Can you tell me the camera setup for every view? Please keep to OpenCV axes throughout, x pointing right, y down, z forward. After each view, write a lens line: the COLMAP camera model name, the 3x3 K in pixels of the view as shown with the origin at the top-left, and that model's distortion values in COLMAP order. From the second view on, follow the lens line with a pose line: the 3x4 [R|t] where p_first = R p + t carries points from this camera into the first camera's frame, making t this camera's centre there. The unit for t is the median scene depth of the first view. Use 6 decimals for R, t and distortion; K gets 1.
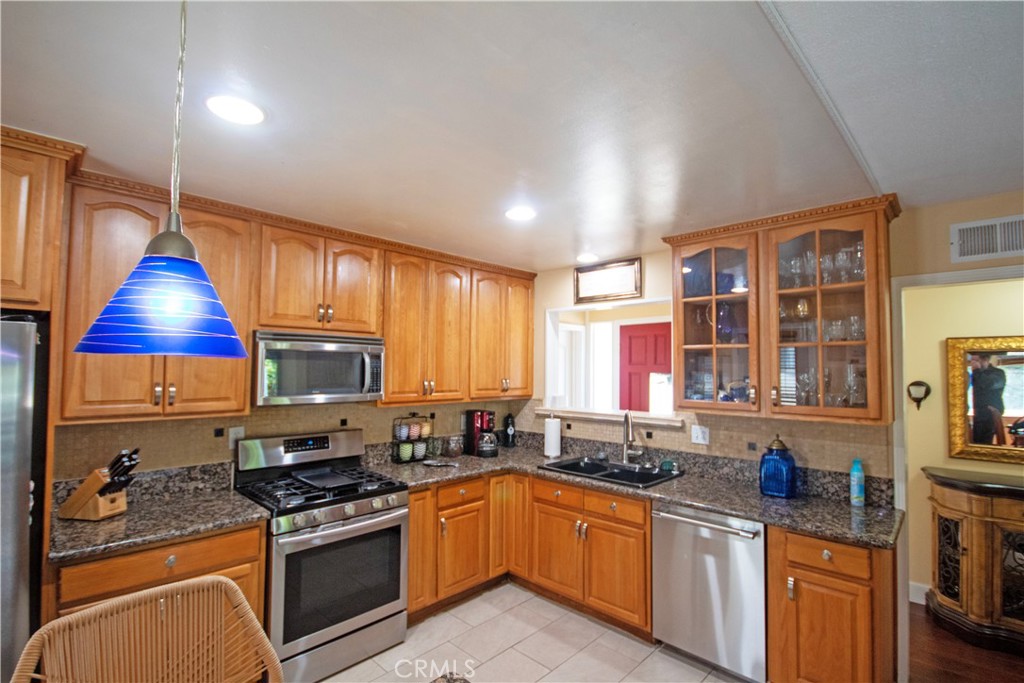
lens RADIAL K [[452.3, 0, 509.6], [0, 452.3, 362.7], [0, 0, 1]] dist [0.016388, 0.000032]
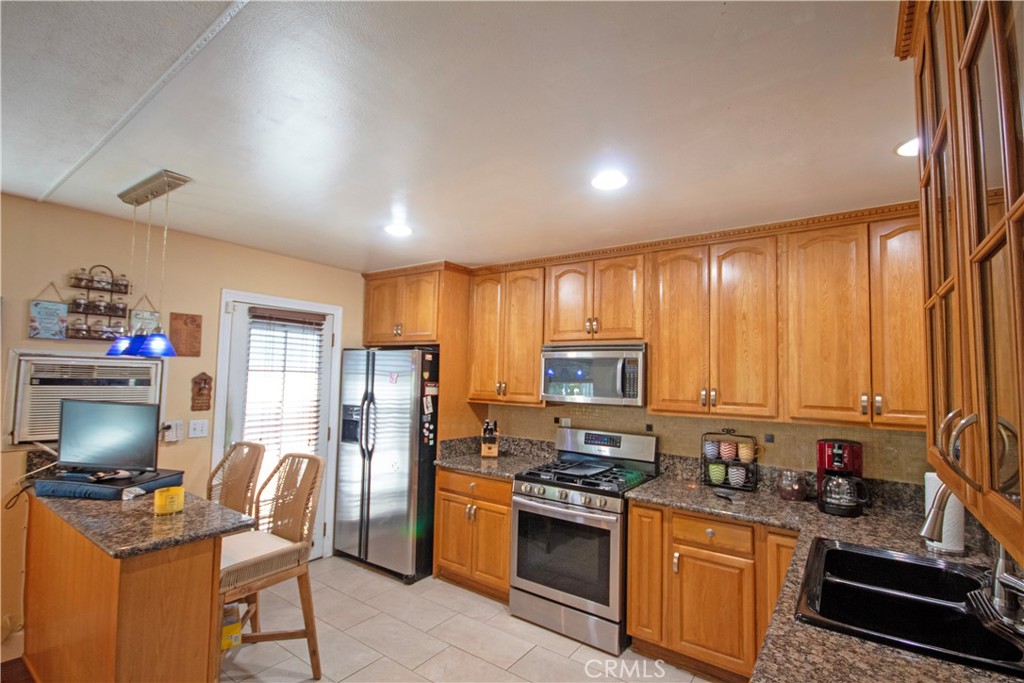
lens RADIAL K [[473.3, 0, 512.1], [0, 473.3, 347.7], [0, 0, 1]] dist [-0.004902, -0.001176]
pose [[0.179494, -0.052001, -0.982384, 0.636786], [0.003605, 0.998630, -0.052202, 0.007385], [0.983752, 0.005828, 0.179436, 0.508191]]
